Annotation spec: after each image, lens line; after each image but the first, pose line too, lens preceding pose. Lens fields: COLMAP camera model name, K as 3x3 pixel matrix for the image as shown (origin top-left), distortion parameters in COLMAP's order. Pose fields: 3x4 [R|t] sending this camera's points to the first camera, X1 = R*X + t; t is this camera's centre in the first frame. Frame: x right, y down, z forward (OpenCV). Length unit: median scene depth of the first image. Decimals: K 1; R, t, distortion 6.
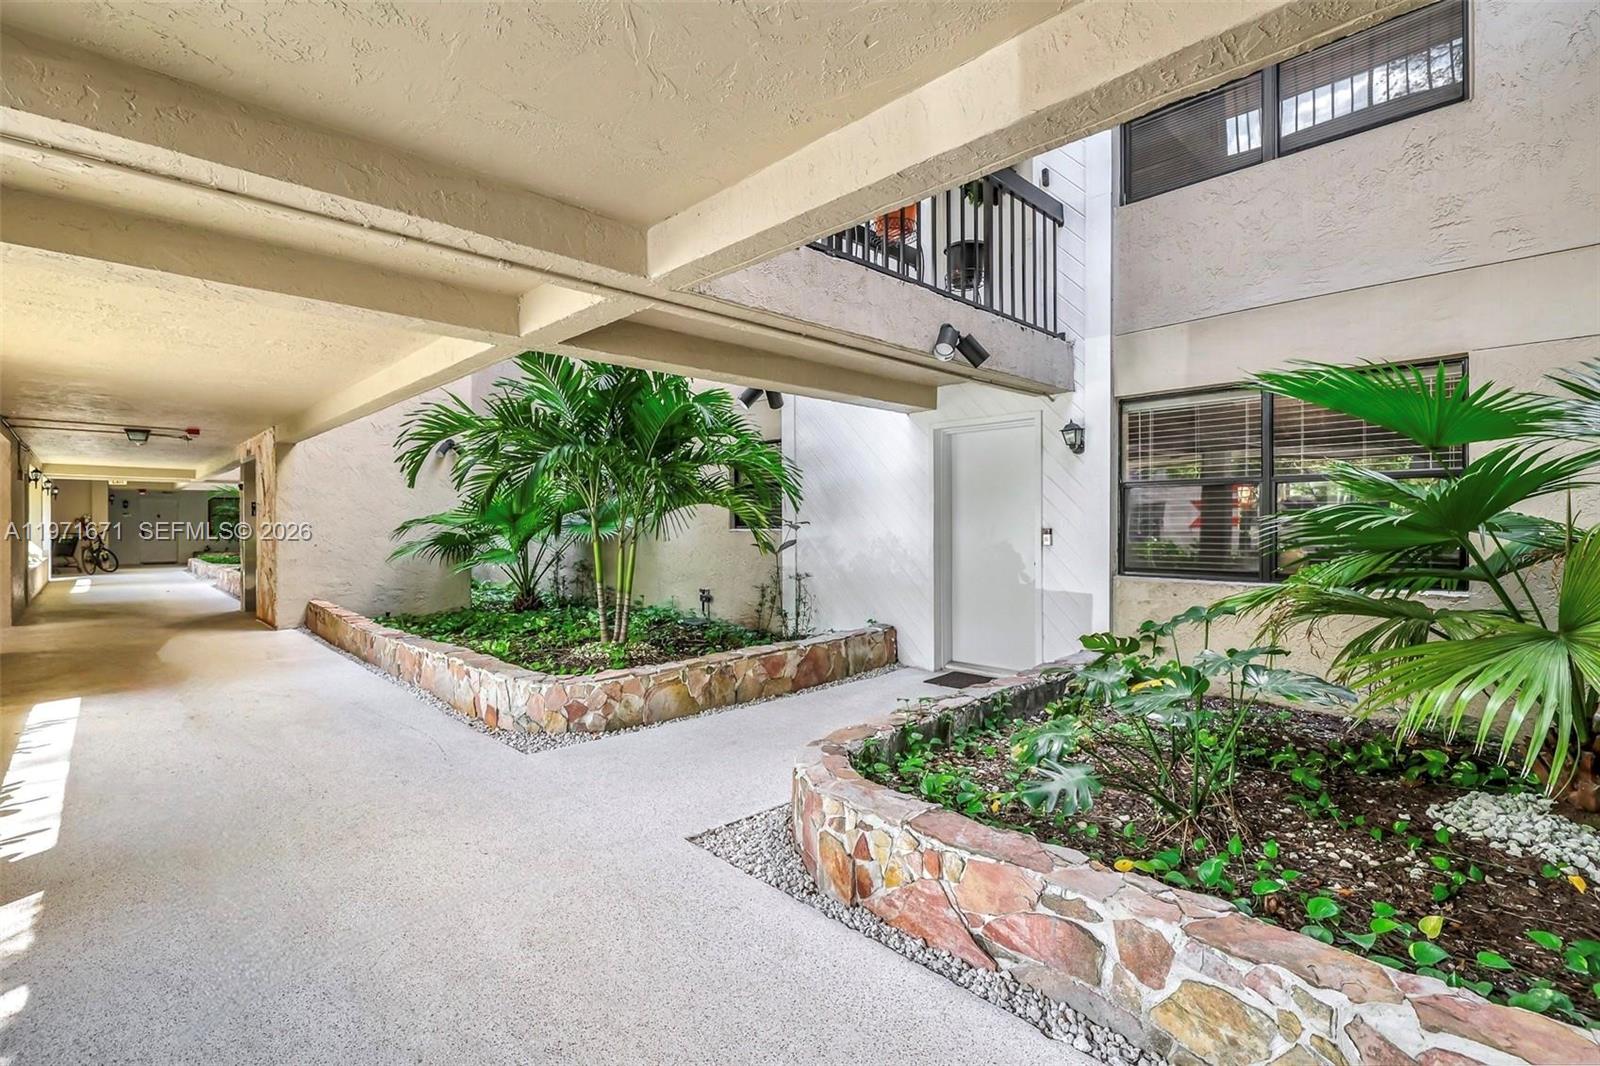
lens RADIAL K [[728.4, 0, 798.1], [0, 728.4, 526.8], [0, 0, 1]] dist [0.007298, -0.000310]
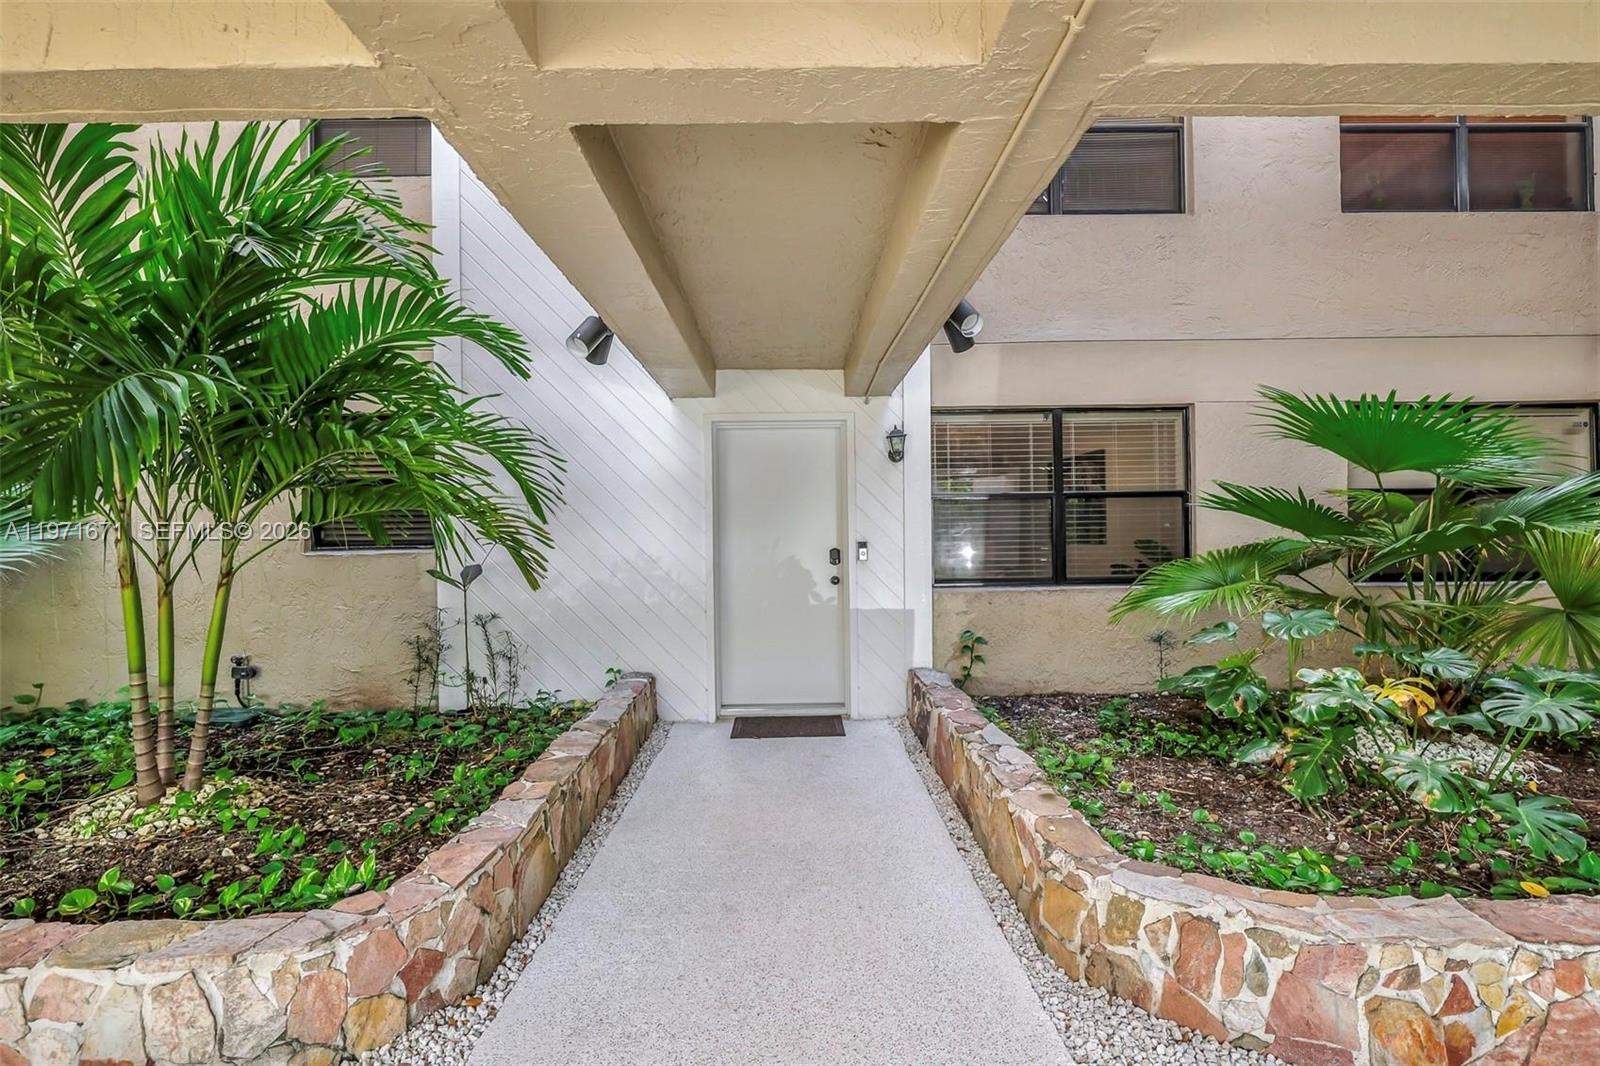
lens RADIAL K [[728.4, 0, 799.5], [0, 728.4, 534.7], [0, 0, 1]] dist [0.007298, -0.000310]
pose [[0.687775, -0.007769, 0.725883, -0.413430], [0.015020, 0.999881, -0.003529, -0.004557], [-0.725769, 0.013330, 0.687810, 0.469788]]
